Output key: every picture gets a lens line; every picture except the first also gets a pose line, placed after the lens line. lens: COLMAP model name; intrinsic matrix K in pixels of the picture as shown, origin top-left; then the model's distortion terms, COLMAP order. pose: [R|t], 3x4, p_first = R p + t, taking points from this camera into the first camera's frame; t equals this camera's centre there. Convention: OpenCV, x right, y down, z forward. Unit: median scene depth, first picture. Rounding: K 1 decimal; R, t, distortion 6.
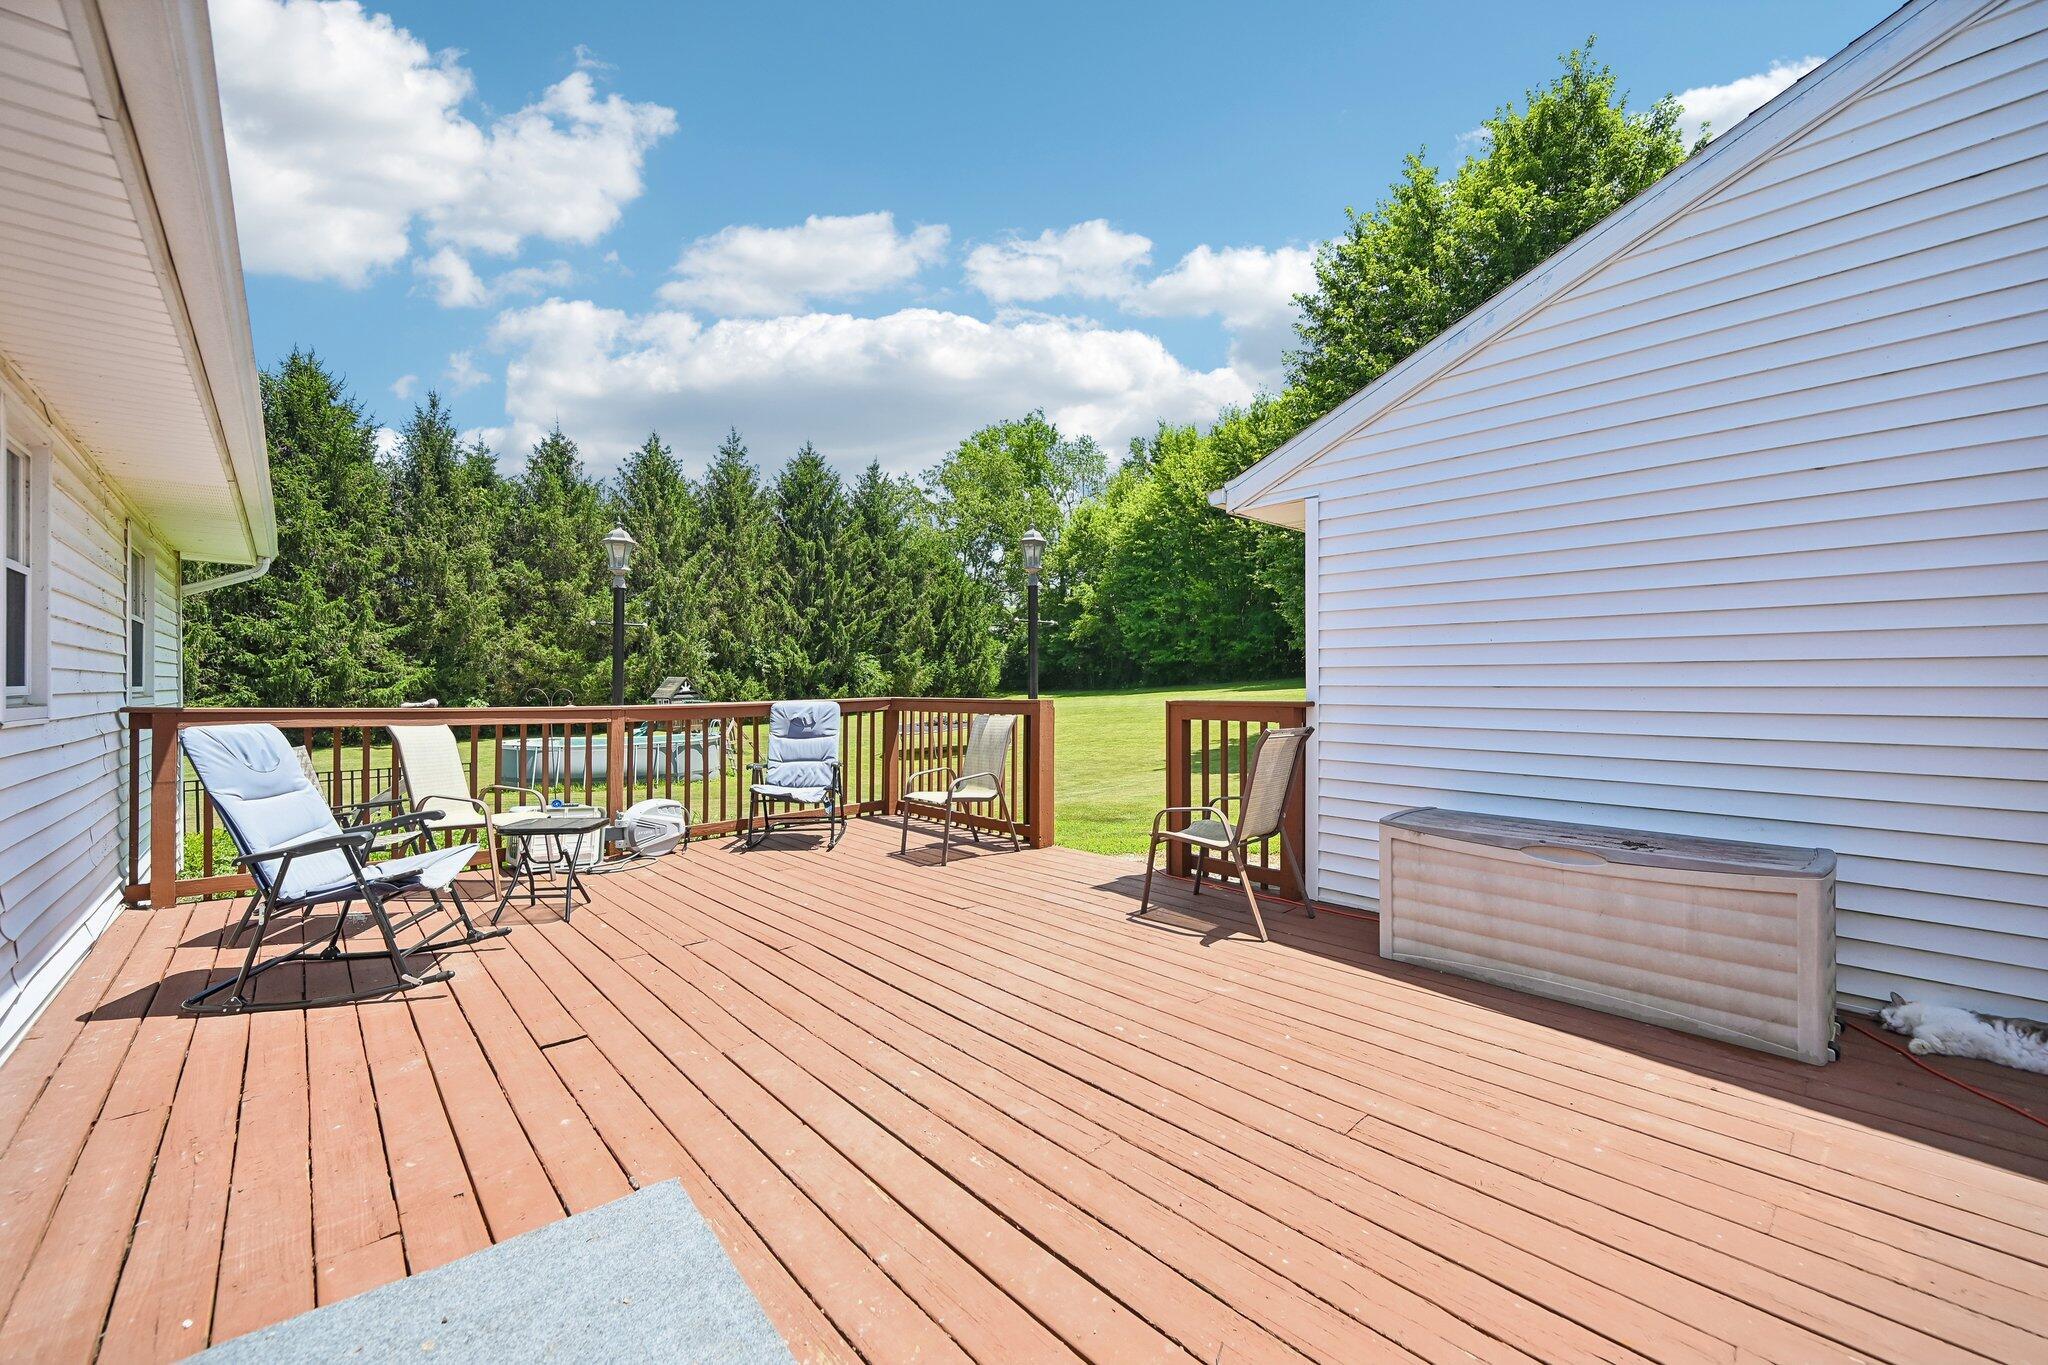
lens RADIAL K [[813.7, 0, 1034.8], [0, 813.7, 680.3], [0, 0, 1]] dist [-0.001552, 0.000513]
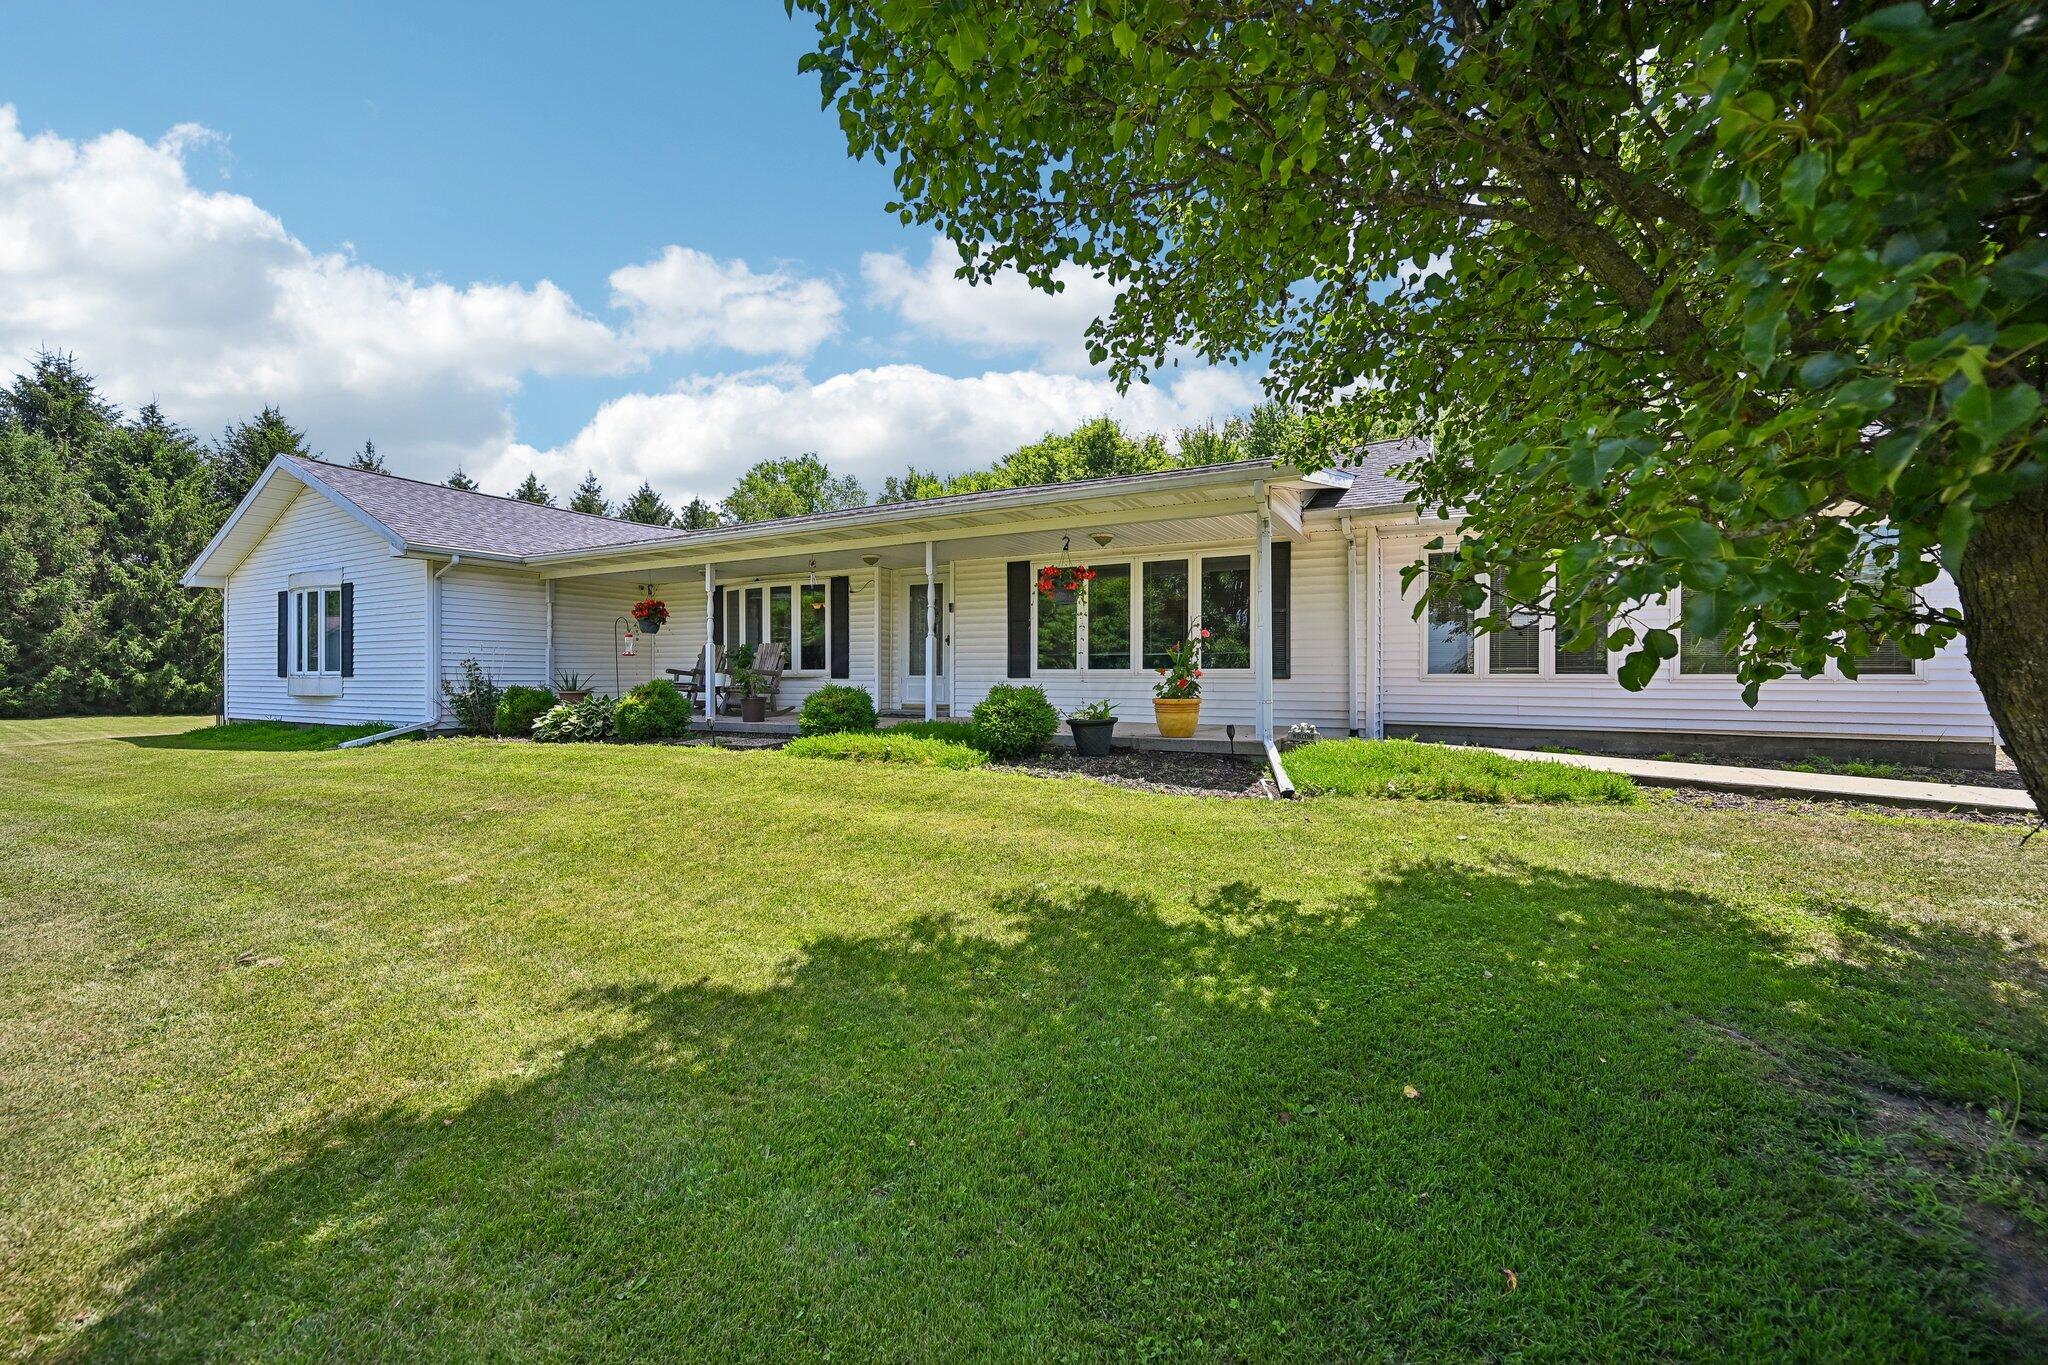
lens RADIAL K [[813.7, 0, 1031.8], [0, 813.7, 676.4], [0, 0, 1]] dist [-0.001552, 0.000513]
pose [[0.948409, 0.004382, 0.317019, -0.091775], [-0.003583, 0.999989, -0.003103, 0.014311], [-0.317029, 0.001807, 0.948414, -0.358655]]
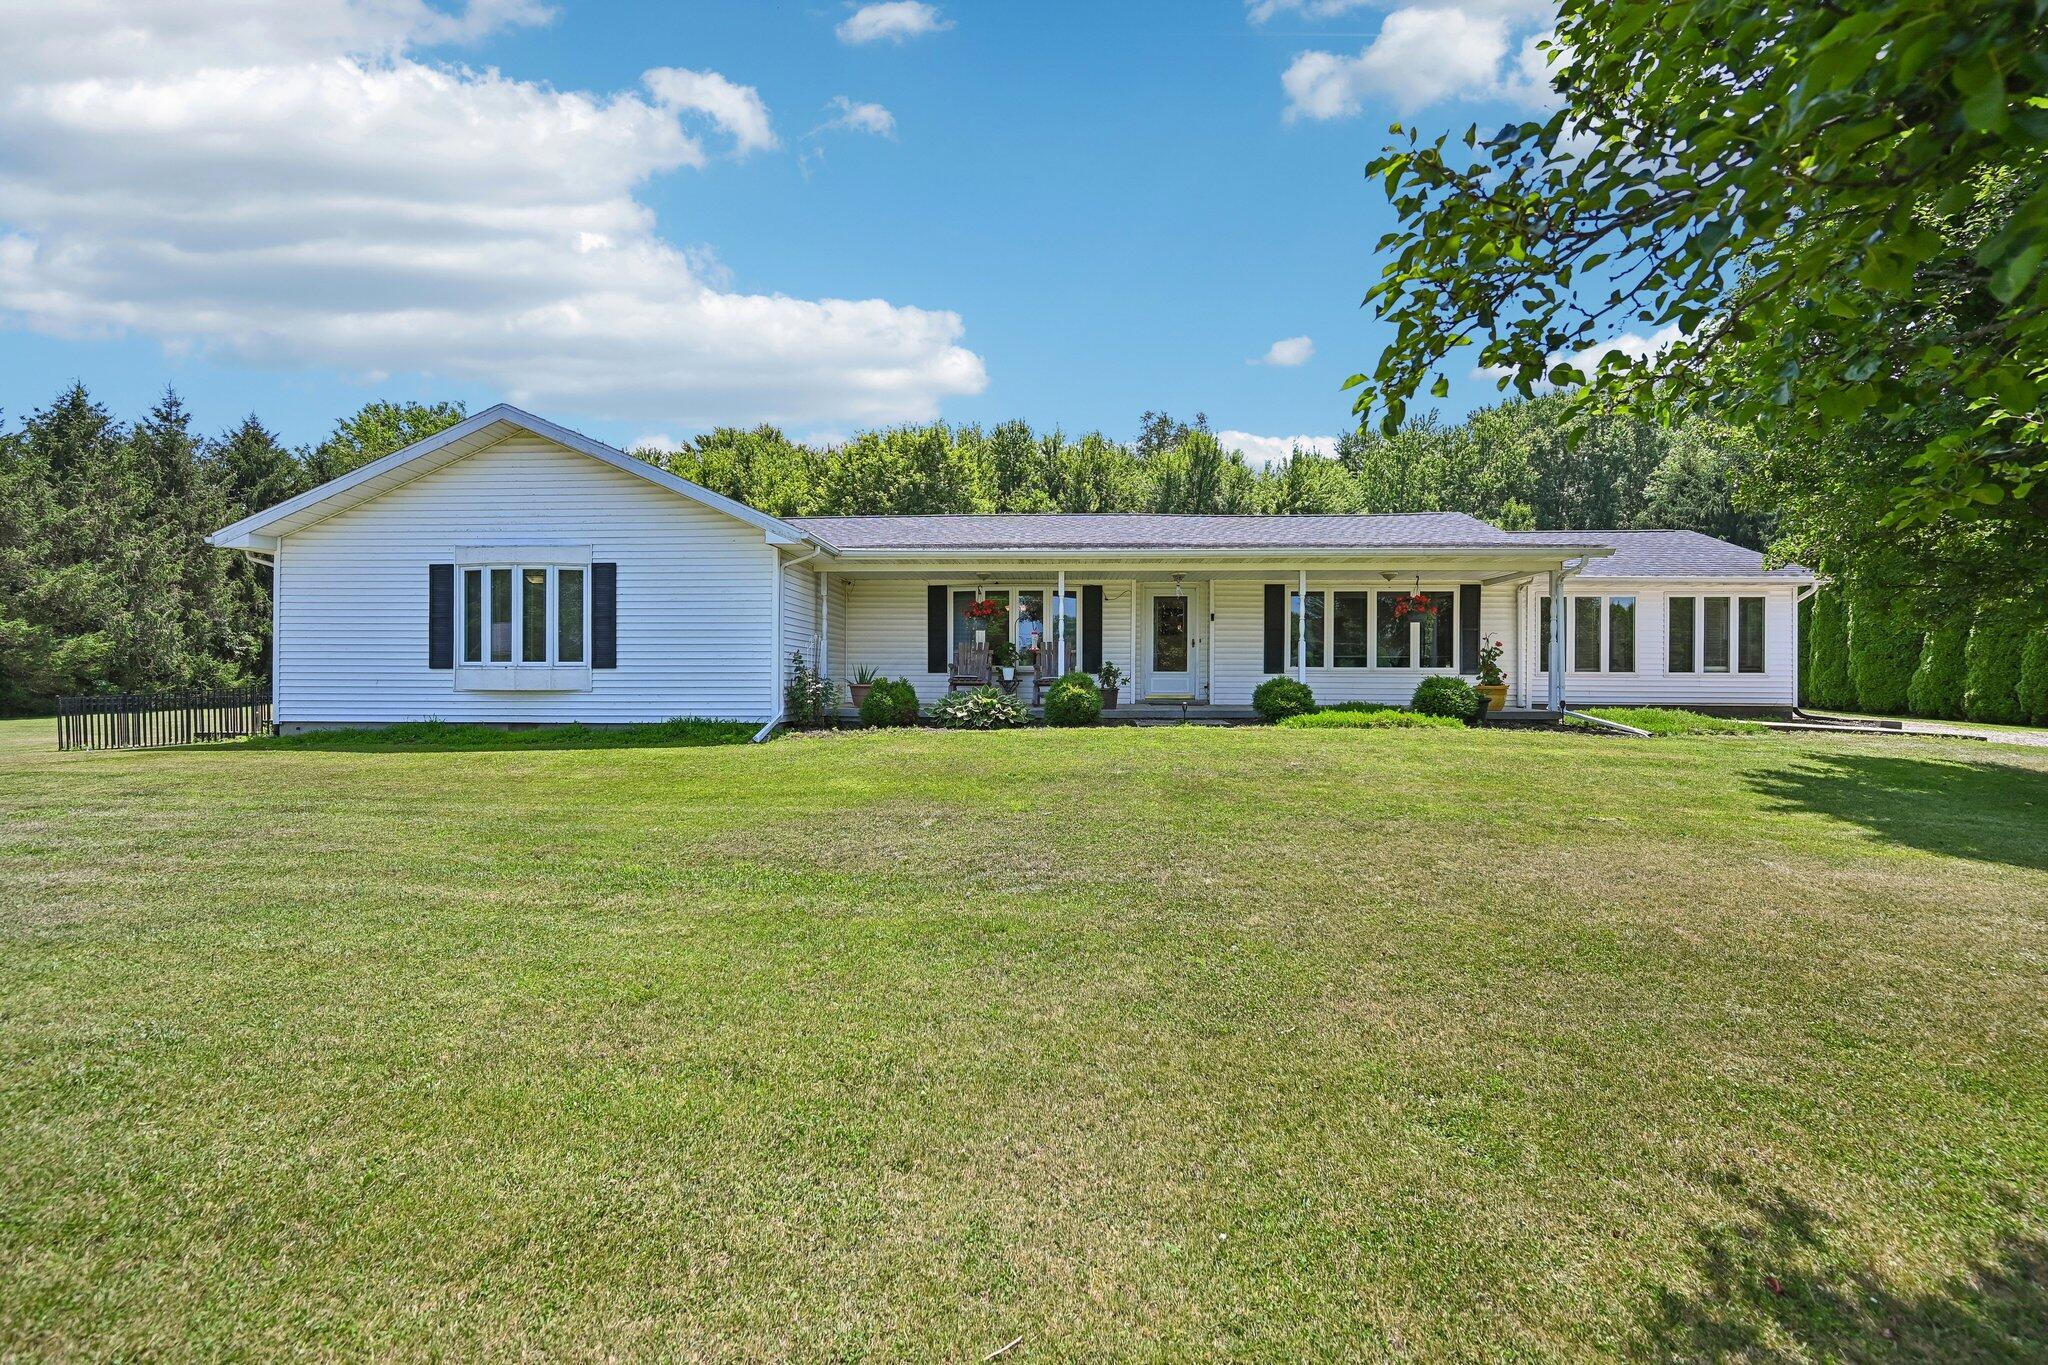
lens RADIAL K [[833.2, 0, 1042.8], [0, 833.2, 690.1], [0, 0, 1]] dist [-0.003819, -0.000400]
pose [[0.707244, -0.001936, 0.706967, -0.270942], [-0.003639, 0.999973, 0.006379, 0.017960], [-0.706960, -0.007084, 0.707218, -0.305544]]
